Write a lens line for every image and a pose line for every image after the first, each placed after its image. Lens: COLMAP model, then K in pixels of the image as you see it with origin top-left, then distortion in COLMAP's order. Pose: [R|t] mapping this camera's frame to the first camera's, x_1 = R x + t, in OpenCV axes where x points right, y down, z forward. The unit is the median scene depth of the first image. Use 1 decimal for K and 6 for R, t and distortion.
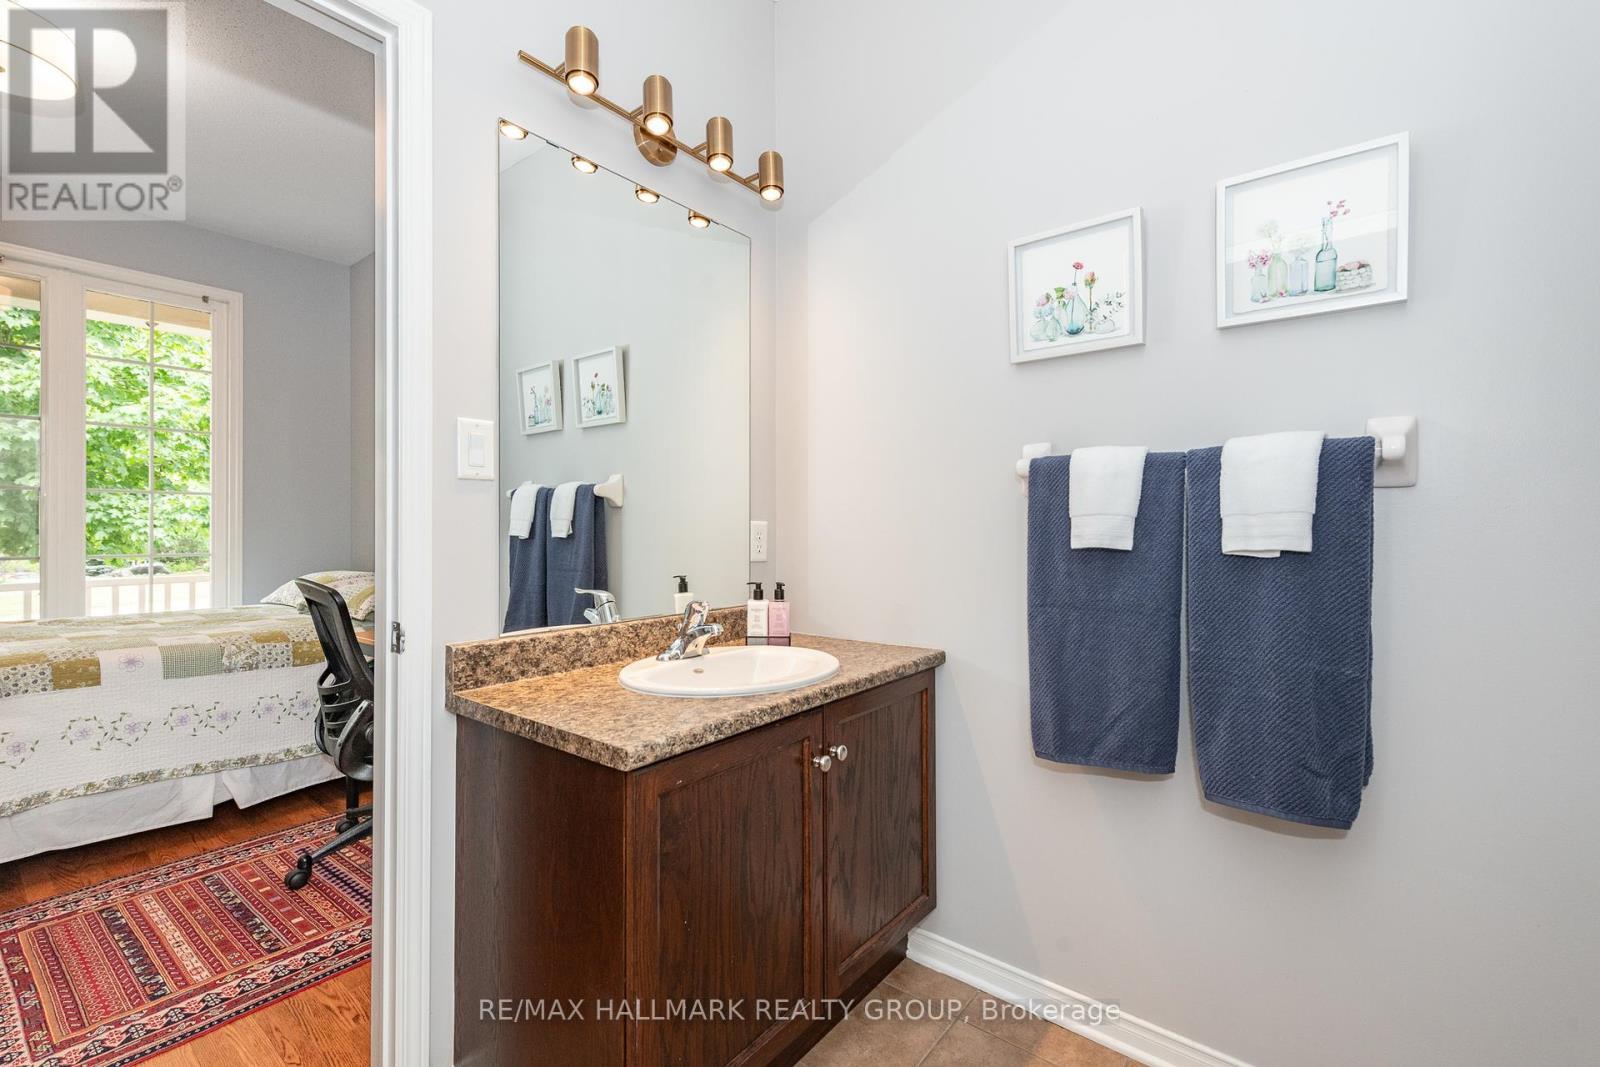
lens RADIAL K [[702.1, 0, 804.4], [0, 702.1, 530.2], [0, 0, 1]] dist [0.003036, 0.000624]
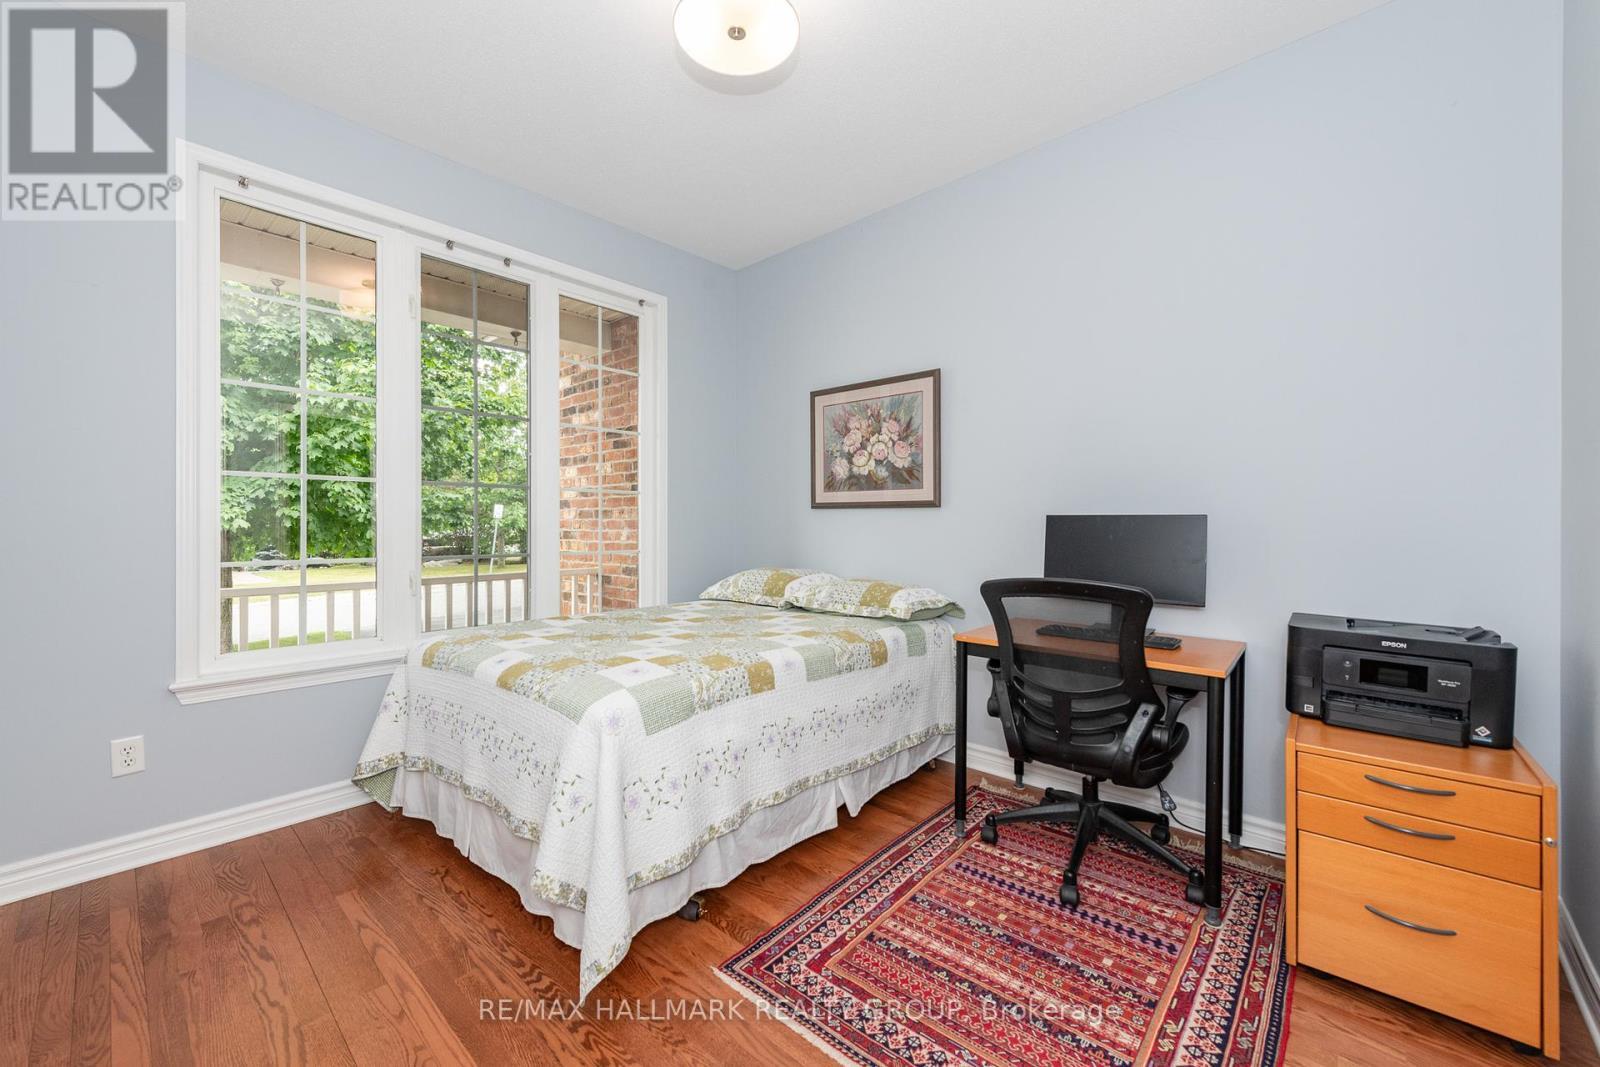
lens RADIAL K [[634.5, 0, 793.5], [0, 634.5, 528.0], [0, 0, 1]] dist [0.008318, -0.001666]
pose [[0.997822, -0.003828, -0.065850, -1.011959], [0.003862, 0.999992, 0.000378, 0.001076], [0.065848, -0.000631, 0.997829, 0.158185]]
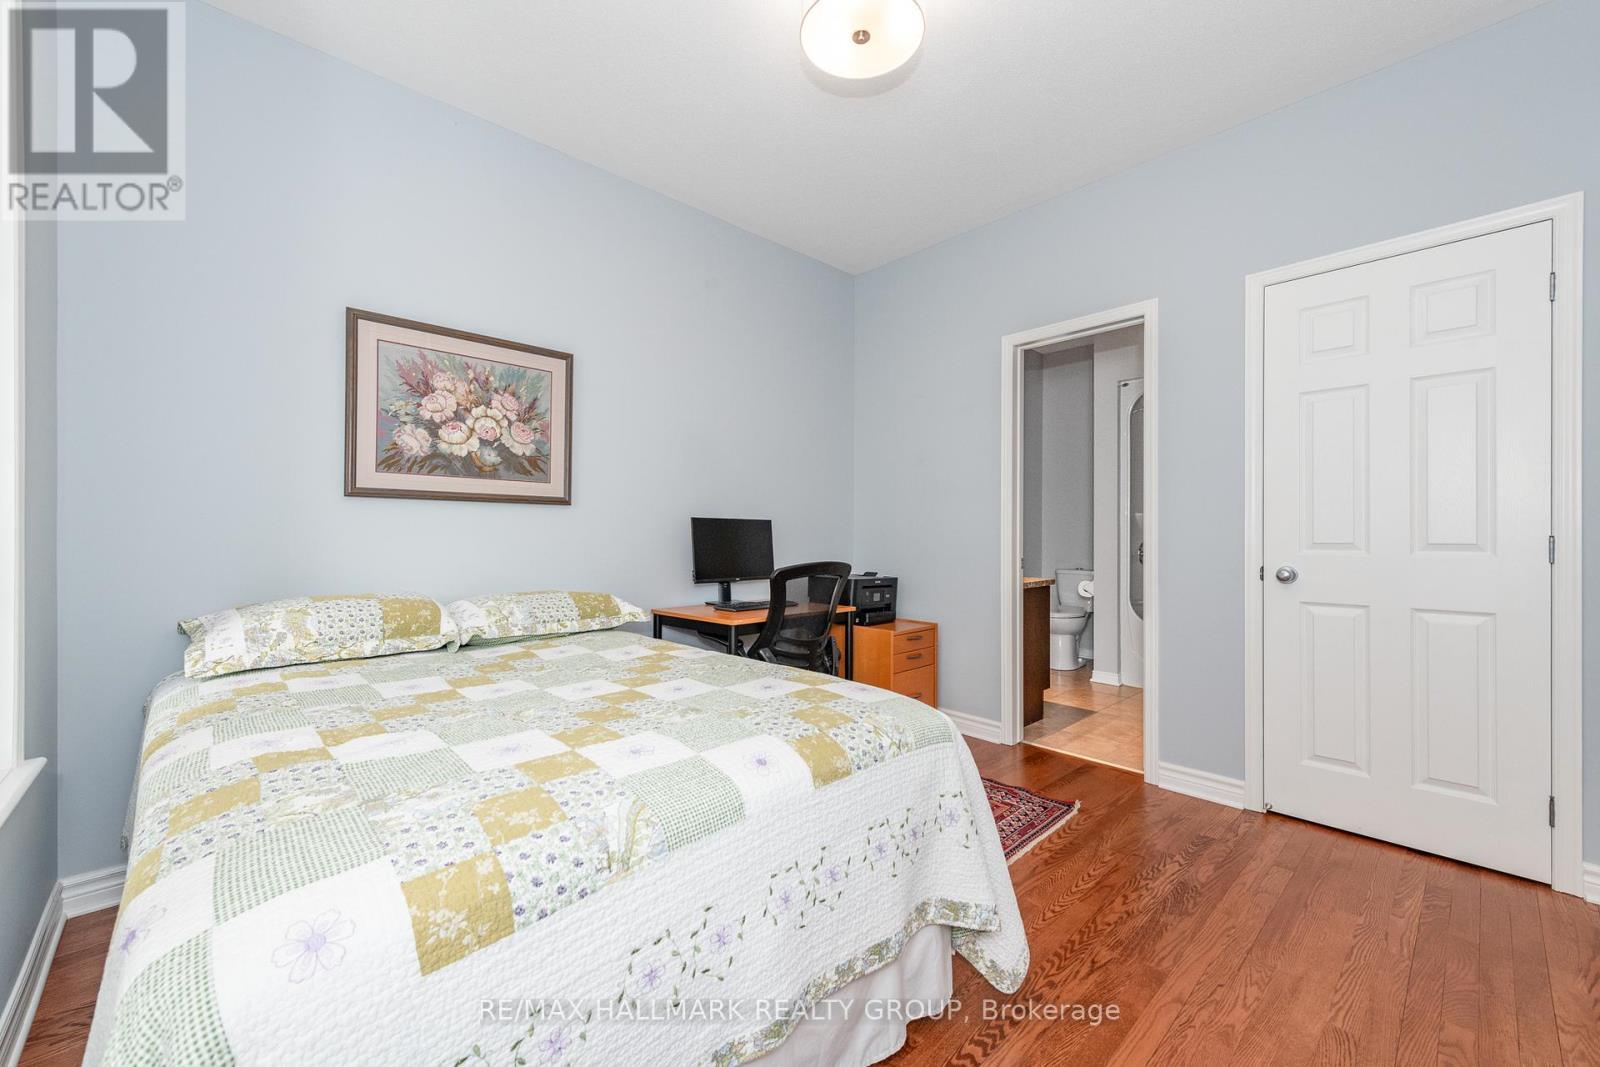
lens RADIAL K [[634.5, 0, 794.8], [0, 634.5, 531.8], [0, 0, 1]] dist [0.008318, -0.001666]
pose [[0.142933, -0.003013, 0.989728, -1.627161], [0.001941, 0.999994, 0.002764, 0.005407], [-0.989730, 0.001526, 0.142938, 0.654923]]
